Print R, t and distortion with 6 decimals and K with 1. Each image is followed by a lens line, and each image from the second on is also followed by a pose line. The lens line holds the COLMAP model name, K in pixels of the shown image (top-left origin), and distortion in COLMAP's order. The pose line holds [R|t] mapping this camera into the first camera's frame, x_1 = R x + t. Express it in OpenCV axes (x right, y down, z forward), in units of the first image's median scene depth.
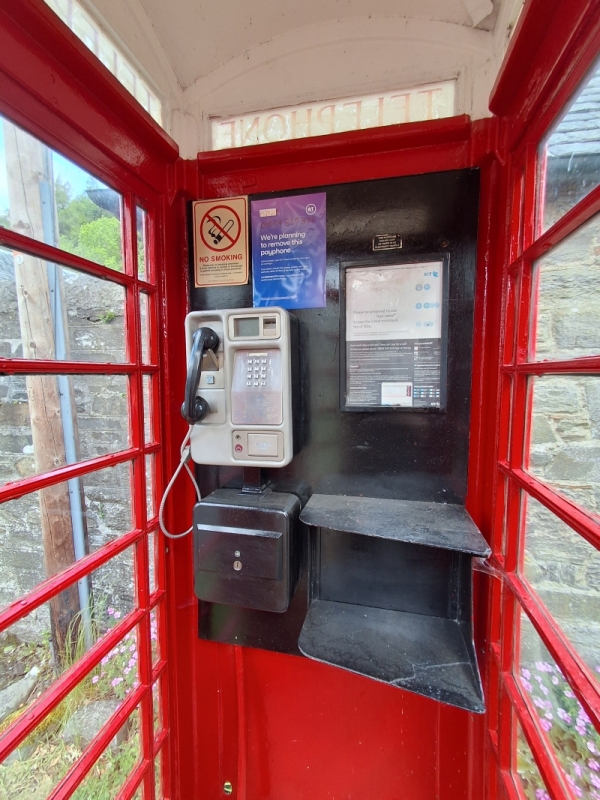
lens RADIAL K [[366.3, 0, 301.6], [0, 366.3, 403.2], [0, 0, 1]] dist [0.022796, 0.000148]
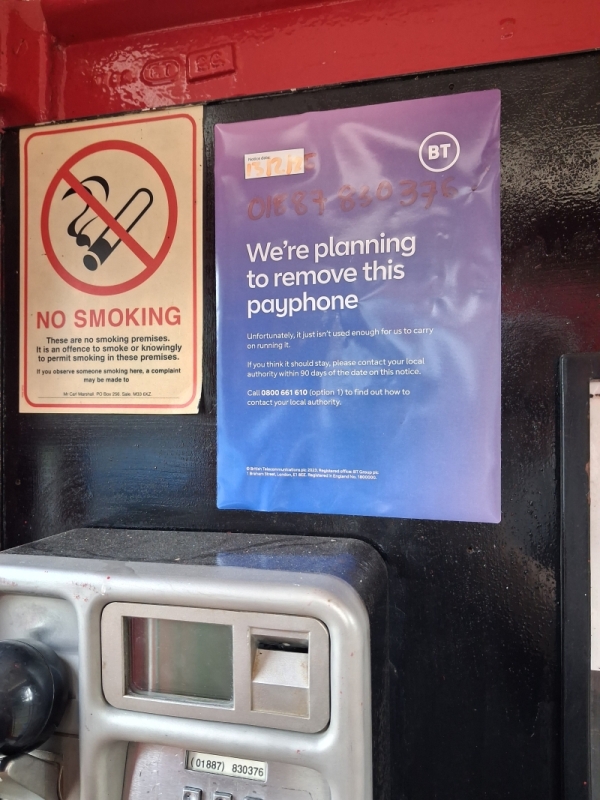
lens RADIAL K [[635.4, 0, 301.1], [0, 635.4, 398.0], [0, 0, 1]] dist [0.031395, -0.046455]
pose [[0.999191, 0.000127, -0.040204, -0.051601], [-0.003543, 0.996384, -0.084892, -0.301188], [0.040048, 0.084966, 0.995579, 0.539742]]
